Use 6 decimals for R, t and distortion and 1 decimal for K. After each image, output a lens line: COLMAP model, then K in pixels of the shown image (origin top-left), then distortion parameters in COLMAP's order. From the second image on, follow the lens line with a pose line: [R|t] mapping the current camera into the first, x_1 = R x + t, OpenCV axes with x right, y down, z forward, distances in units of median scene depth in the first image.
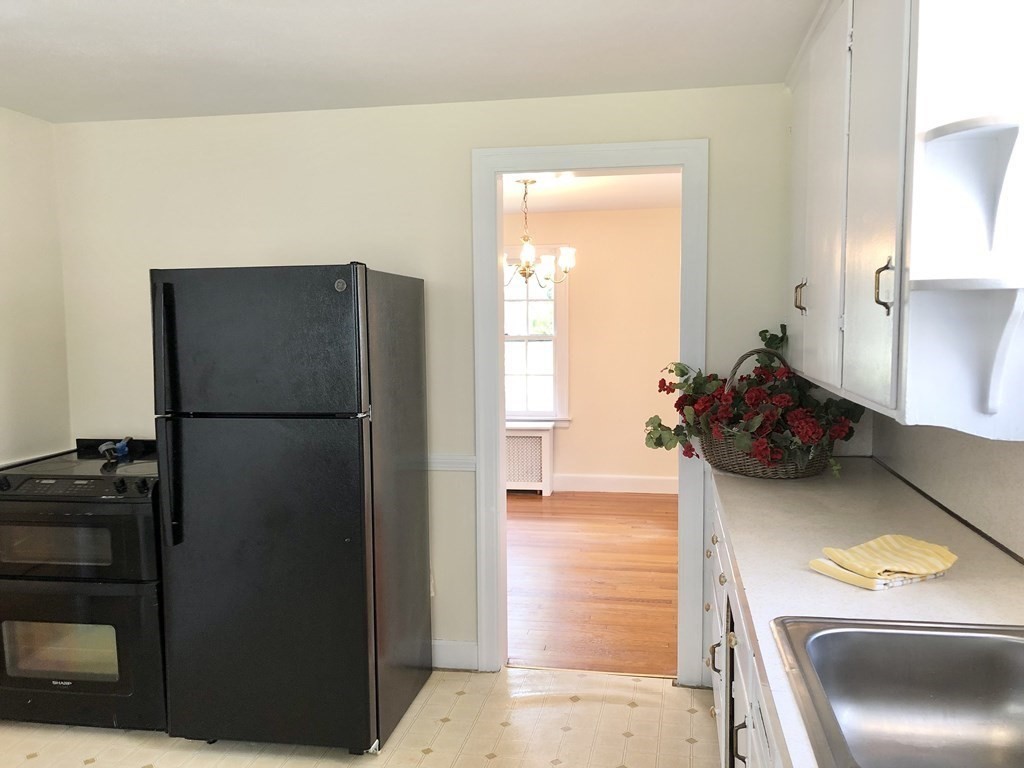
lens RADIAL K [[848.6, 0, 512.0], [0, 848.6, 384.0], [0, 0, 1]] dist [0.064933, -0.004961]
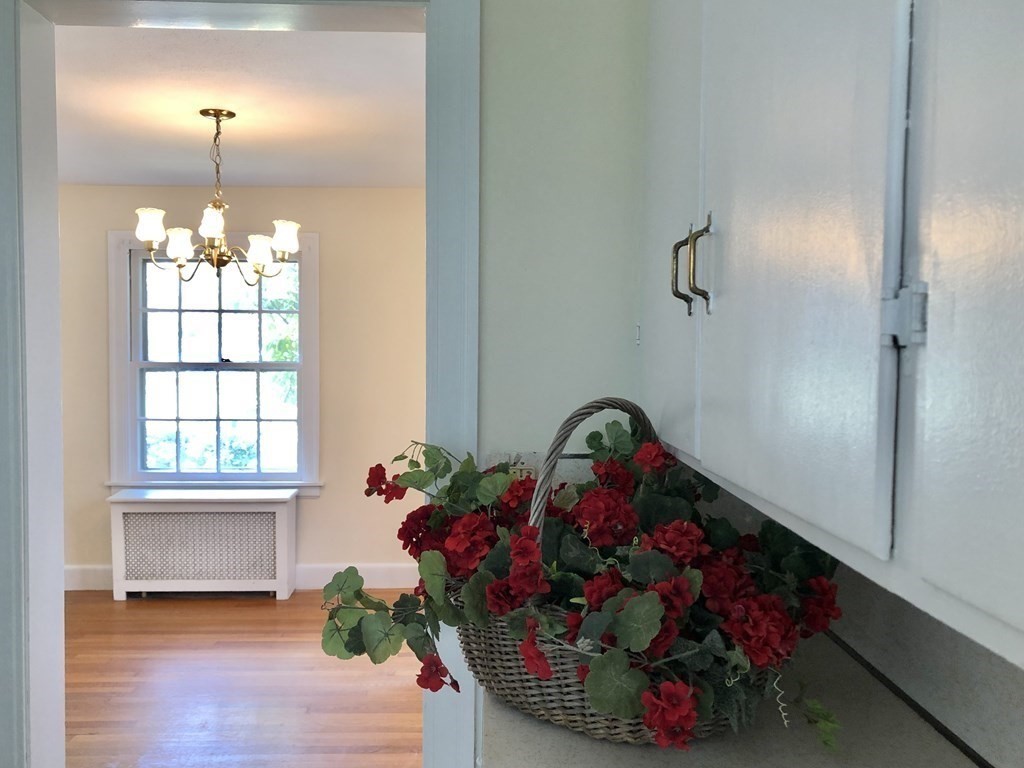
lens RADIAL K [[848.6, 0, 512.0], [0, 848.6, 384.0], [0, 0, 1]] dist [0.064933, -0.004961]
pose [[0.976491, -0.002590, 0.215543, 0.154295], [0.011171, 0.999192, -0.038605, -0.025642], [-0.215268, 0.040105, 0.975731, 0.605164]]
